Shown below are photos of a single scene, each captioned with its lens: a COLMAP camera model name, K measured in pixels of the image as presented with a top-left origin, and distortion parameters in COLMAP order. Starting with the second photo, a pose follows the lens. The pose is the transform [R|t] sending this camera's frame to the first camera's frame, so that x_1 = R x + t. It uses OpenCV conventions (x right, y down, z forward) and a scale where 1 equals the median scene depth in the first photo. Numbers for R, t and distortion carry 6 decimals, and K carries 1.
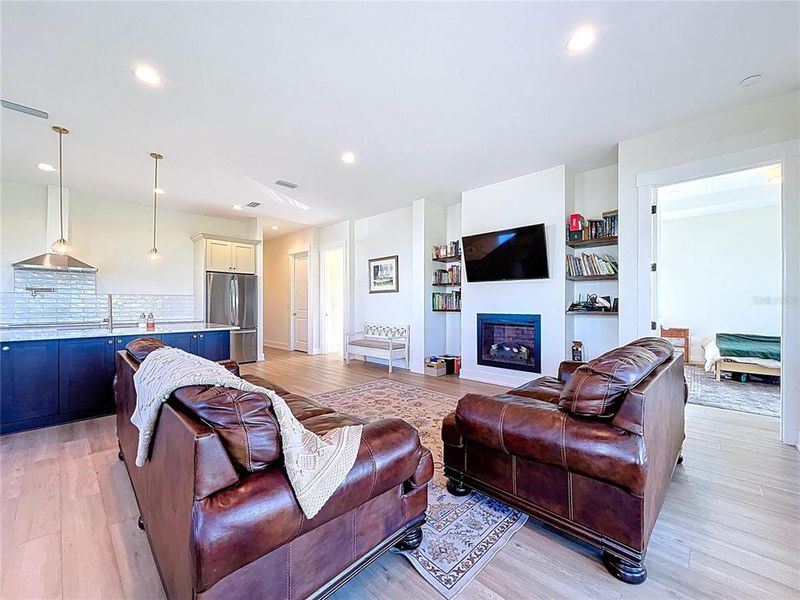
lens RADIAL K [[326.2, 0, 395.4], [0, 326.2, 299.5], [0, 0, 1]] dist [0.000934, -0.000532]
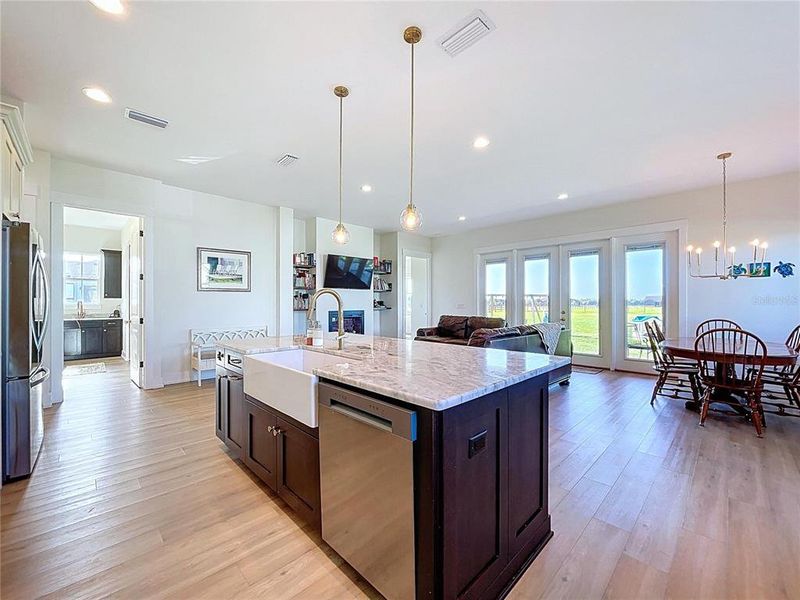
lens RADIAL K [[326.2, 0, 396.9], [0, 326.2, 300.5], [0, 0, 1]] dist [0.000934, -0.000532]
pose [[0.036888, 0.007616, 0.999290, -1.156249], [-0.015356, 0.999857, -0.007053, 0.004056], [-0.999201, -0.015085, 0.037000, 0.693170]]
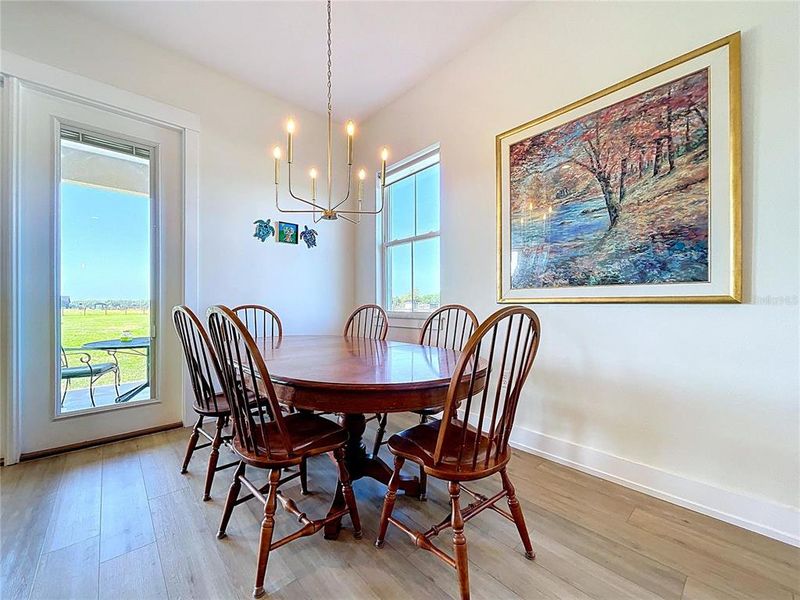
lens RADIAL K [[326.2, 0, 391.8], [0, 326.2, 304.1], [0, 0, 1]] dist [0.000934, -0.000532]
pose [[-0.996410, 0.002710, 0.084620, -0.428437], [0.001387, 0.999876, -0.015689, 0.046819], [-0.084652, -0.015516, -0.996290, 0.309447]]
